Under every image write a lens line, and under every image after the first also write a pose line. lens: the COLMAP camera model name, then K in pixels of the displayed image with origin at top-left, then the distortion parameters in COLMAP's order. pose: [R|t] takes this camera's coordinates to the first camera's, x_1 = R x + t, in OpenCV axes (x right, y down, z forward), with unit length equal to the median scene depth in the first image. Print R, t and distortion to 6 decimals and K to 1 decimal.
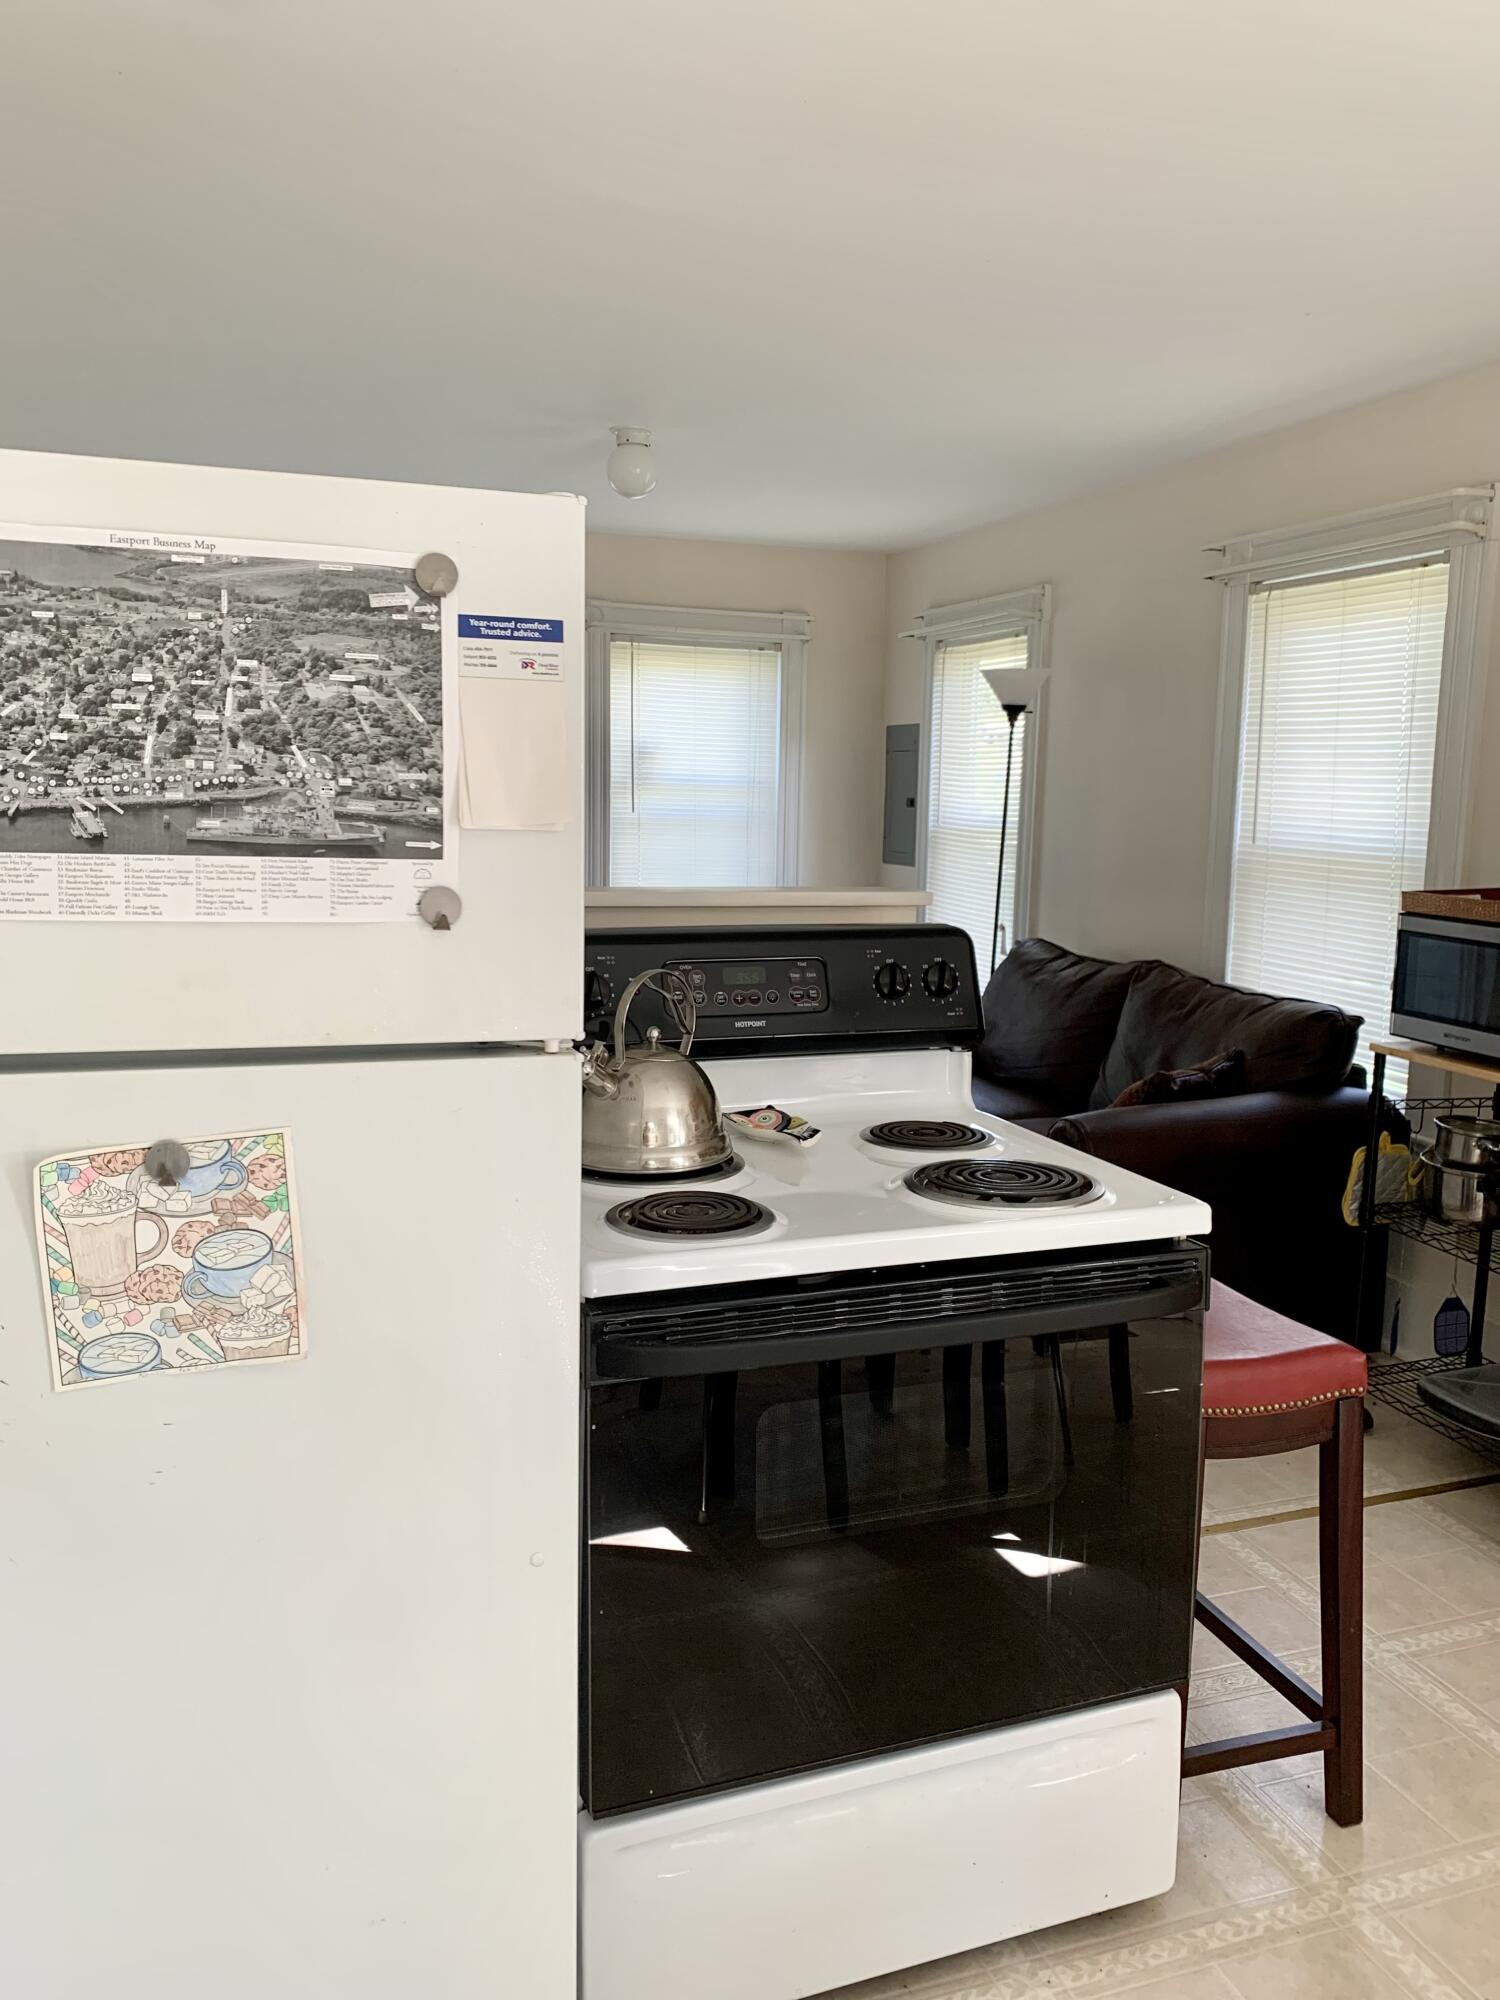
lens RADIAL K [[1545.2, 0, 742.9], [0, 1545.2, 989.3], [0, 0, 1]] dist [0.030063, -0.050583]
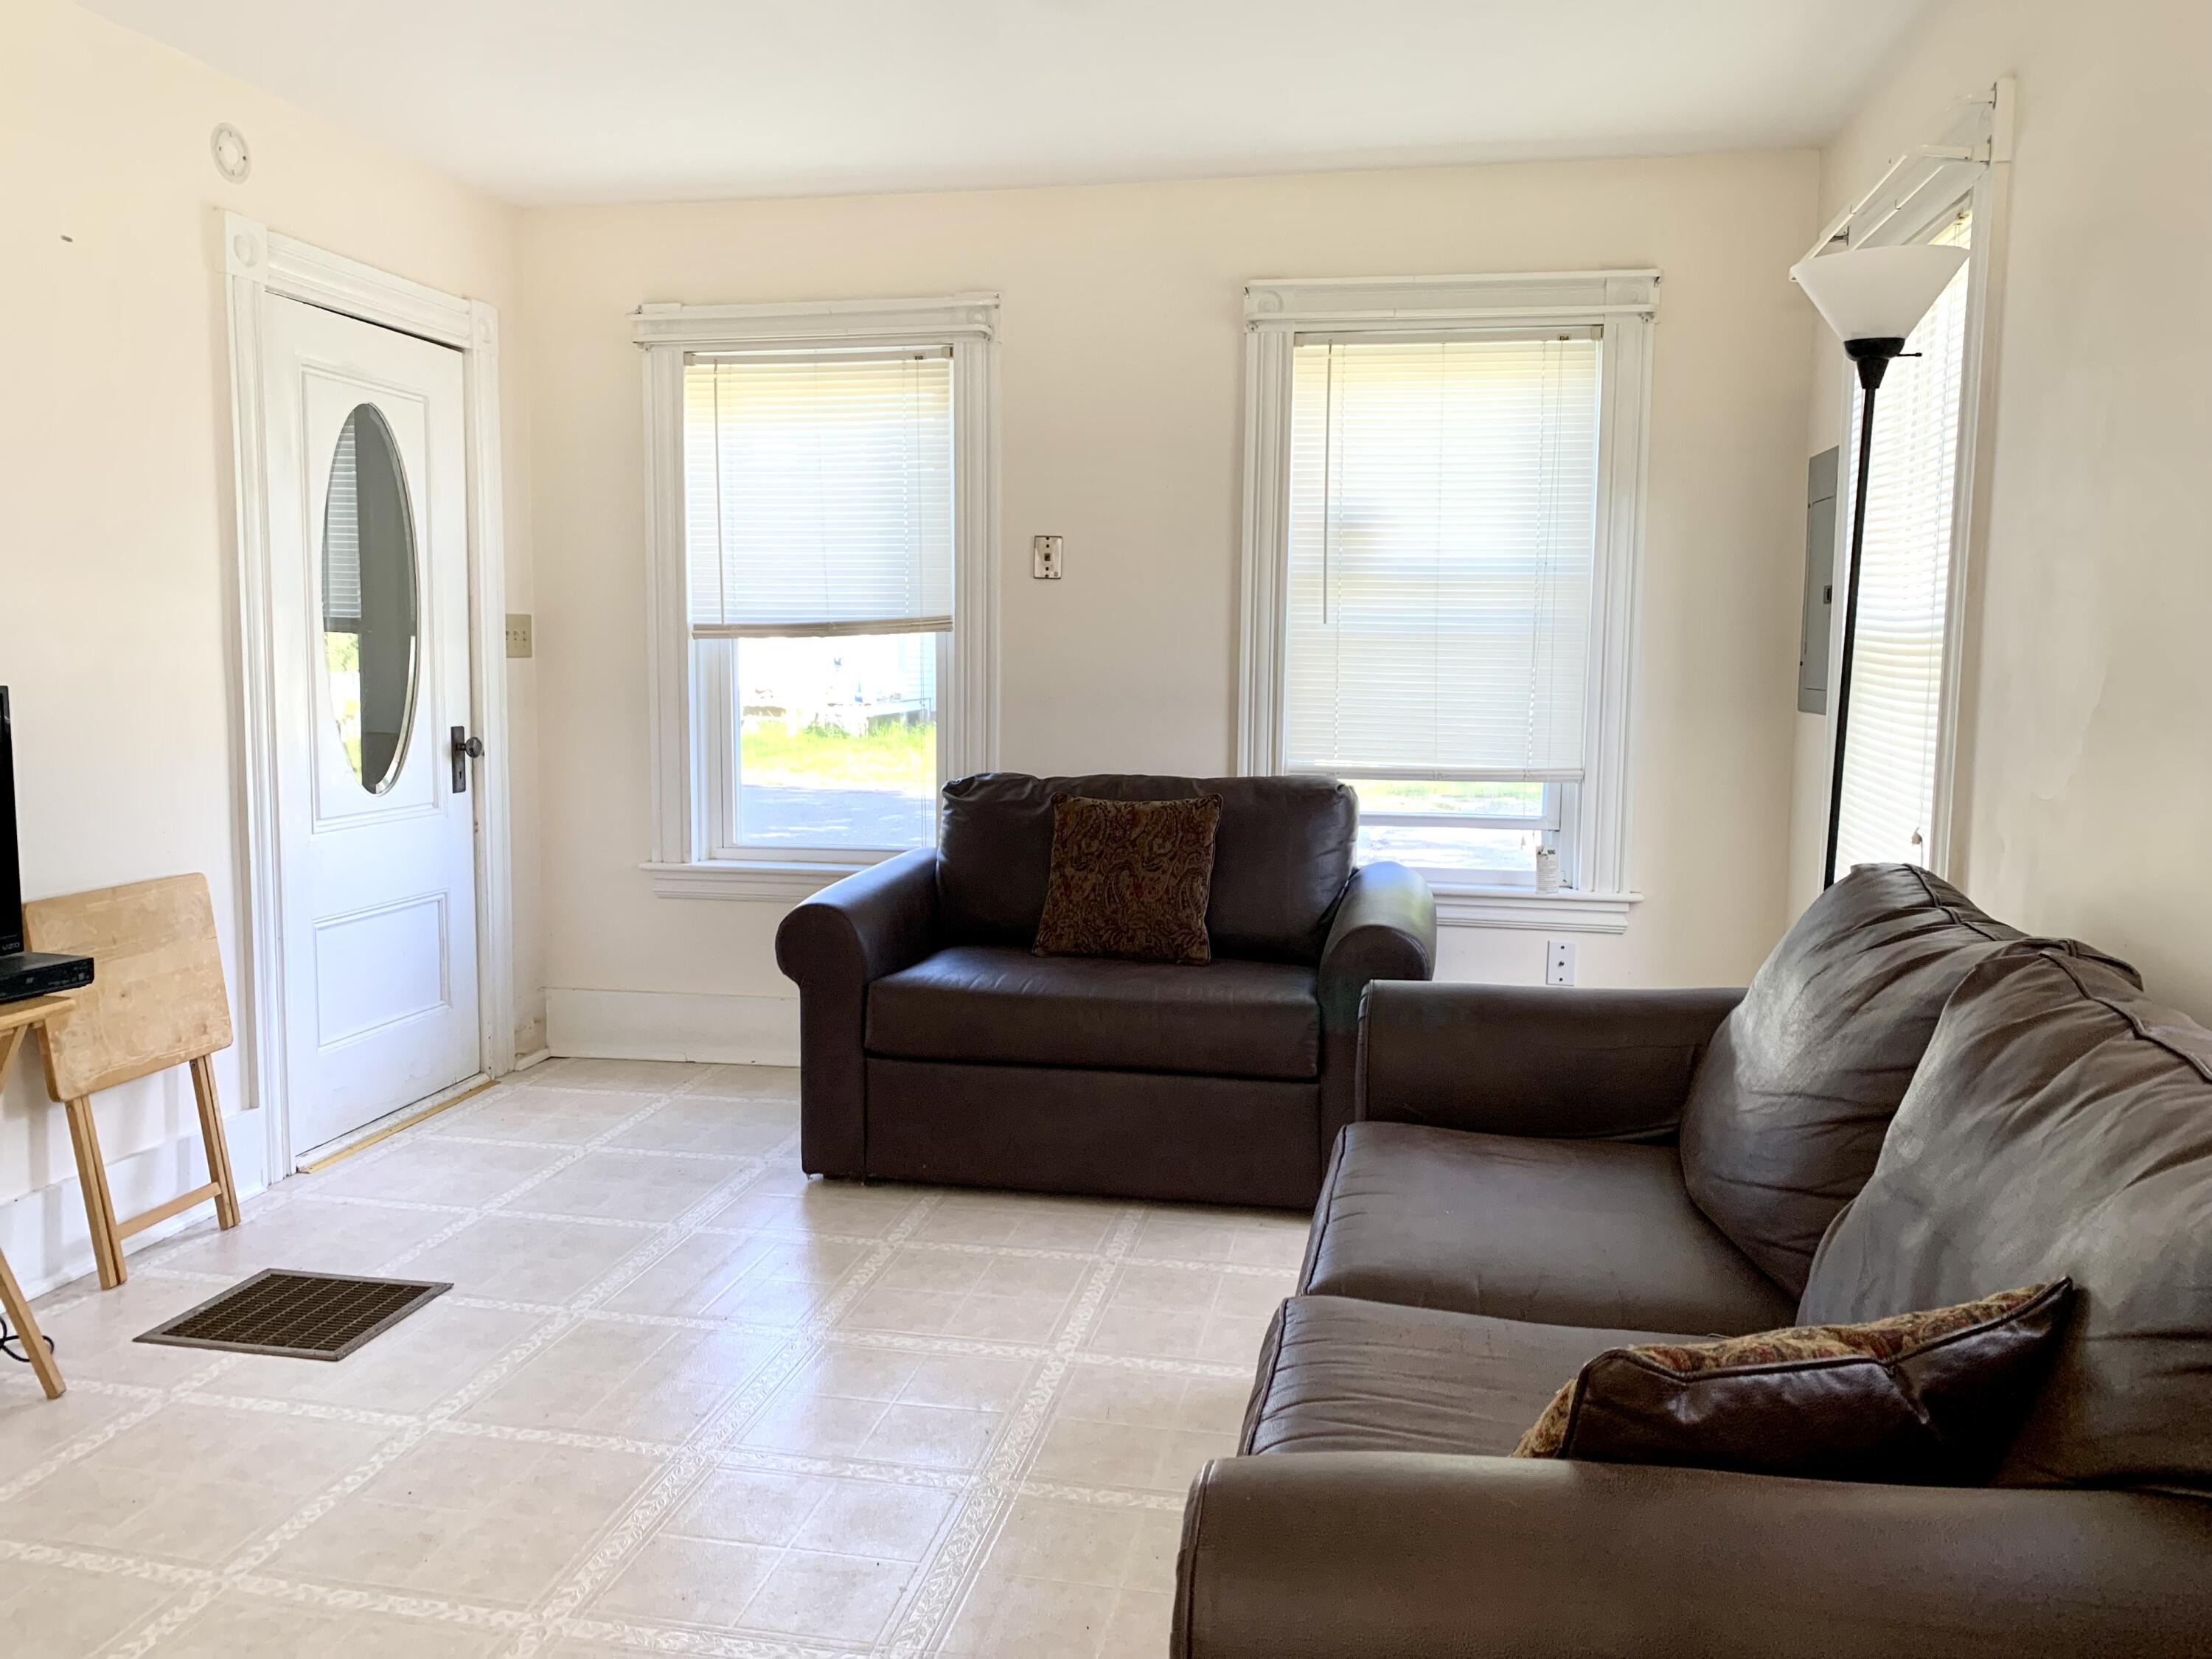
lens RADIAL K [[1722.1, 0, 1106.0], [0, 1722.1, 829.5], [0, 0, 1]] dist [0.009909, -0.009346]
pose [[0.873037, 0.045680, -0.485510, 0.939318], [-0.060418, 0.998064, -0.014737, -0.105653], [0.483897, 0.042199, 0.874107, 1.948993]]
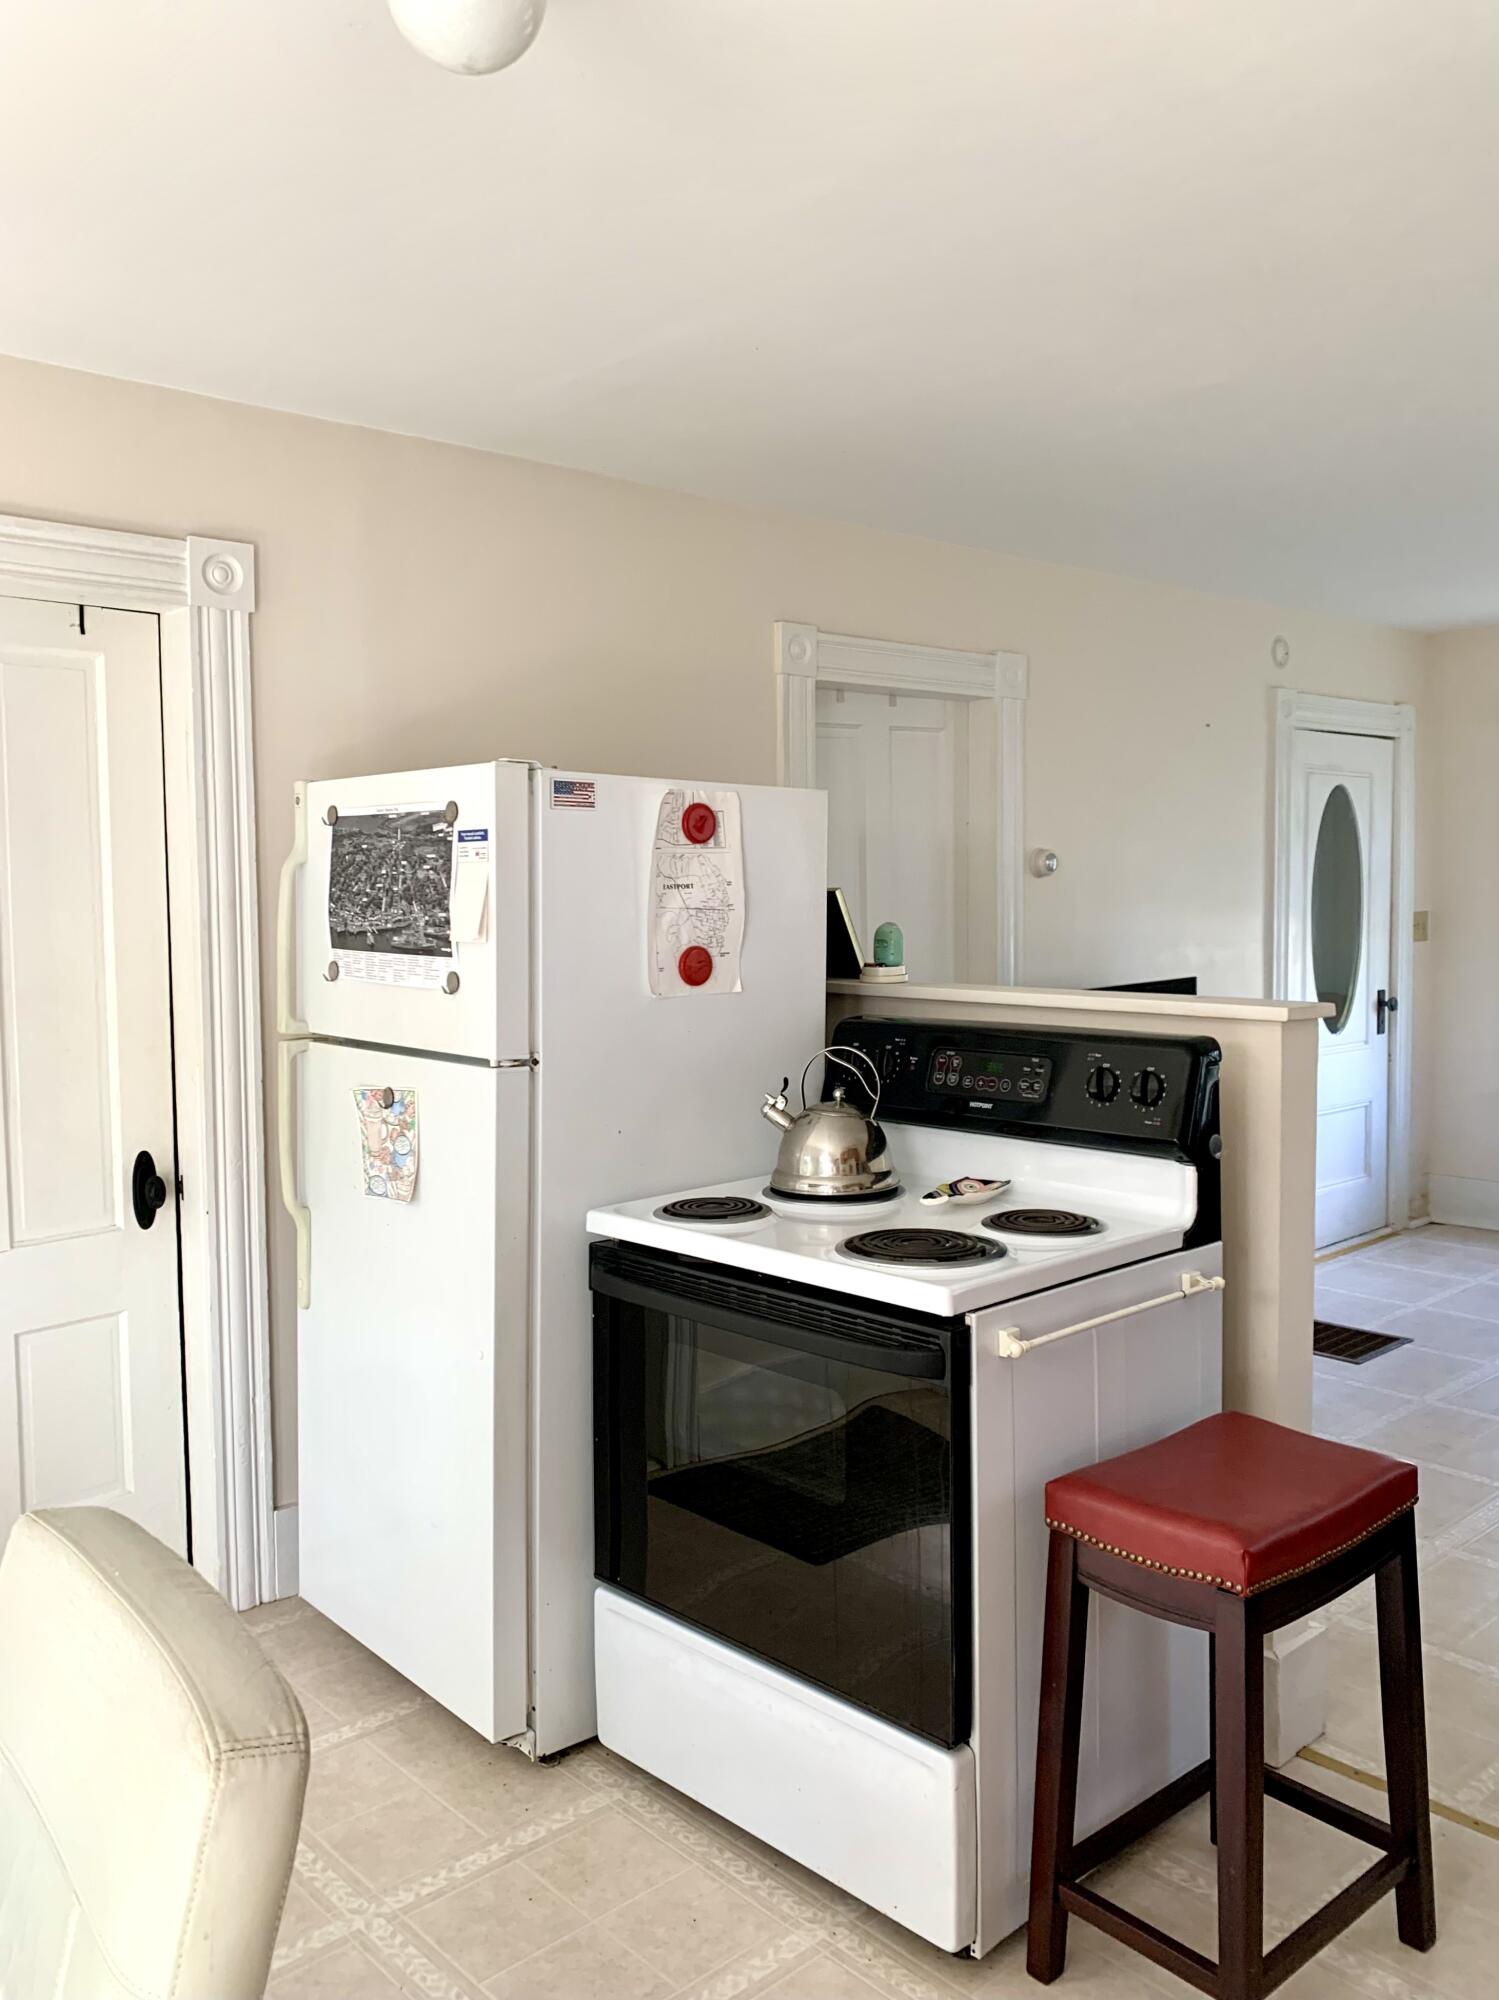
lens RADIAL K [[1545.2, 0, 742.4], [0, 1545.2, 989.3], [0, 0, 1]] dist [0.030063, -0.050583]
pose [[0.388701, 0.035037, -0.920698, 1.743202], [-0.098775, 0.995102, -0.003832, -0.074858], [0.916054, 0.092431, 0.390258, 0.599623]]
